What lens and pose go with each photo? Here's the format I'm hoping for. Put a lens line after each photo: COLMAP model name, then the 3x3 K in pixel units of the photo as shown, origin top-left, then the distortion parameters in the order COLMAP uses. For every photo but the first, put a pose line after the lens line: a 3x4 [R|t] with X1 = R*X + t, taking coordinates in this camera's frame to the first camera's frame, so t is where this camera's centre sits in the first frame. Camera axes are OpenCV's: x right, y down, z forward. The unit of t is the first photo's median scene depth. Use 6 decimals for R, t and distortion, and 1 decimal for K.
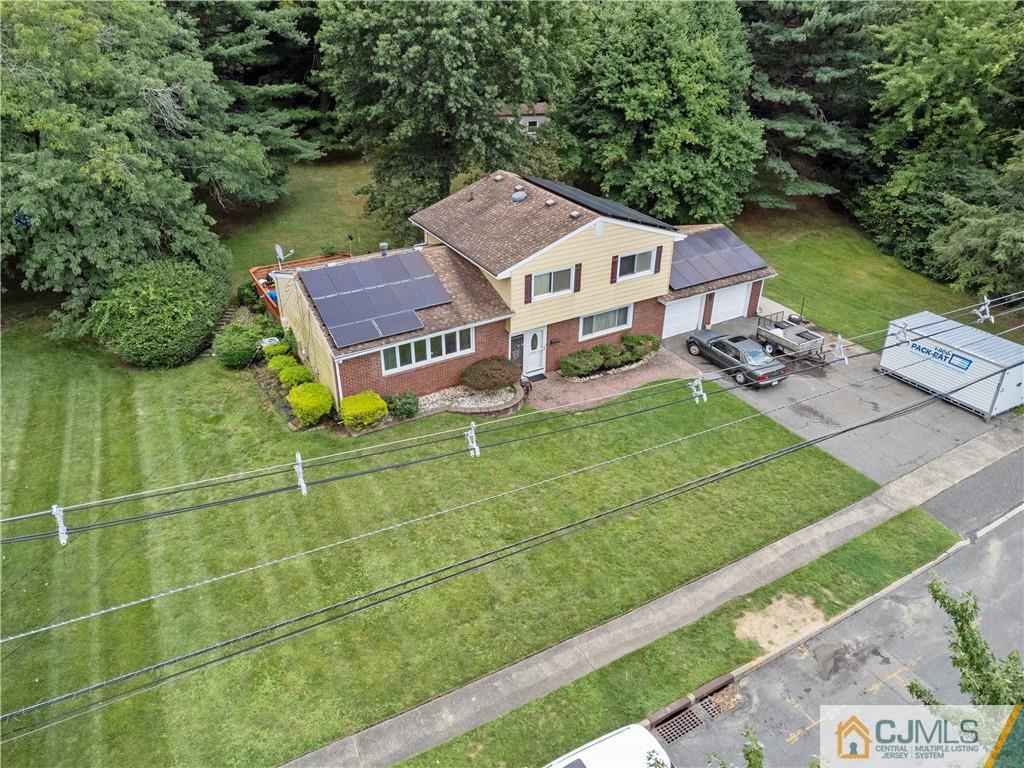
lens RADIAL K [[737.4, 0, 512.0], [0, 737.4, 384.0], [0, 0, 1]] dist [0.005675, -0.000479]
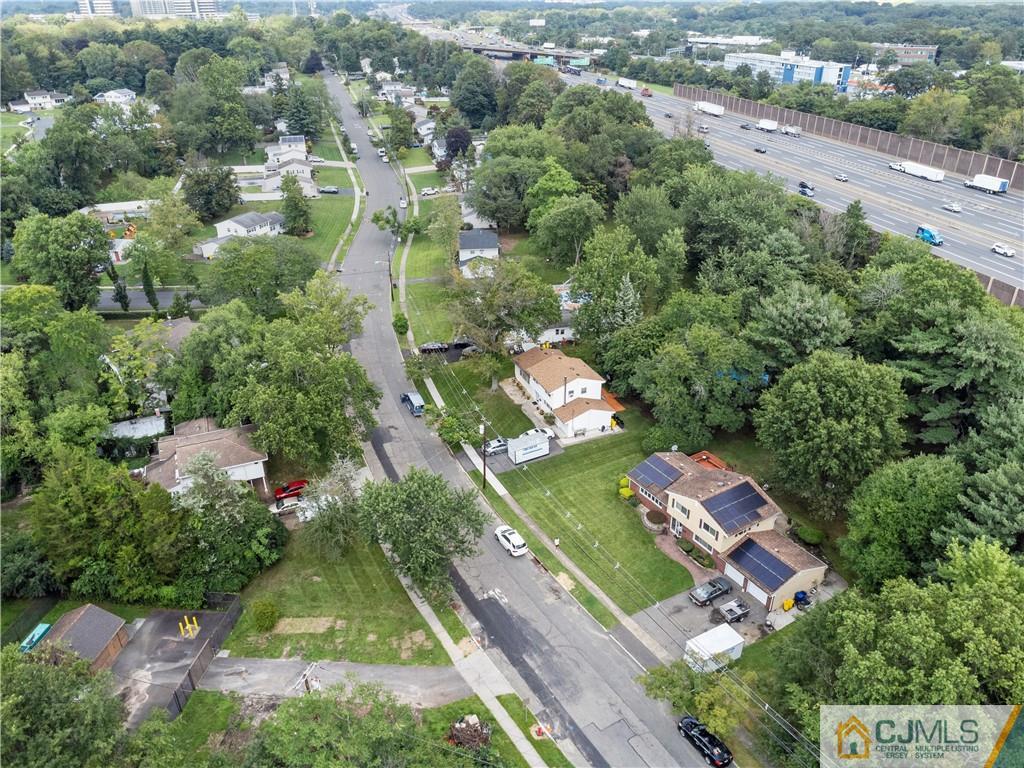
lens RADIAL K [[737.4, 0, 512.0], [0, 737.4, 384.0], [0, 0, 1]] dist [0.005675, -0.000479]
pose [[0.025617, 0.464204, -0.885358, 2.145503], [-0.504370, 0.770662, 0.389475, -1.185509], [0.863107, 0.436571, 0.253873, -0.420650]]
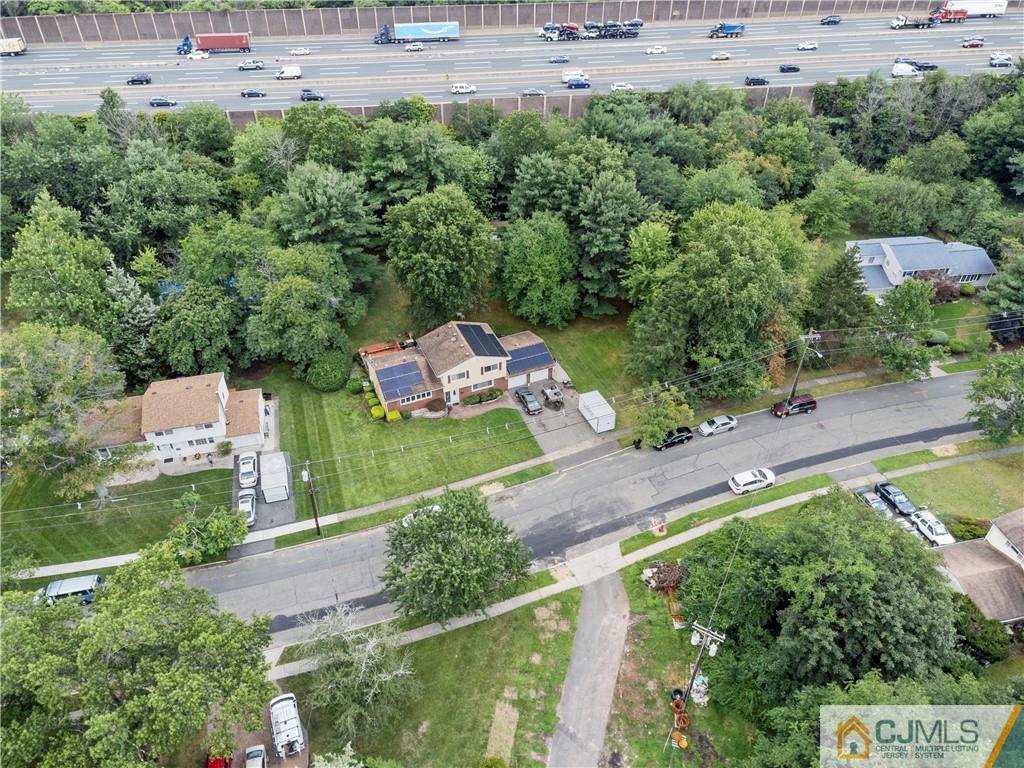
lens RADIAL K [[737.4, 0, 512.0], [0, 737.4, 384.0], [0, 0, 1]] dist [0.005675, -0.000479]
pose [[0.992069, 0.075188, -0.100723, 0.547249], [-0.059536, 0.986850, 0.150272, -0.544293], [0.110697, -0.143083, 0.983501, -1.835090]]
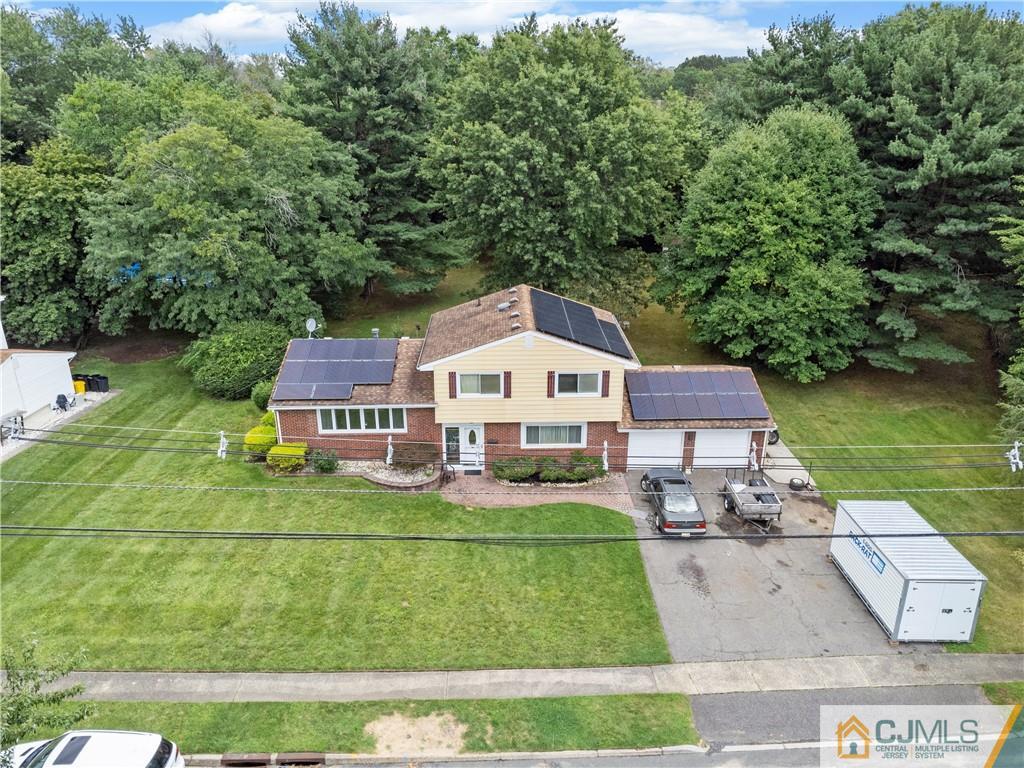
lens RADIAL K [[737.4, 0, 512.0], [0, 737.4, 384.0], [0, 0, 1]] dist [0.005675, -0.000479]
pose [[0.872906, 0.169437, -0.457522, 0.560032], [-0.240620, 0.965287, -0.101598, -0.037556], [0.424426, 0.198774, 0.883375, 0.065784]]
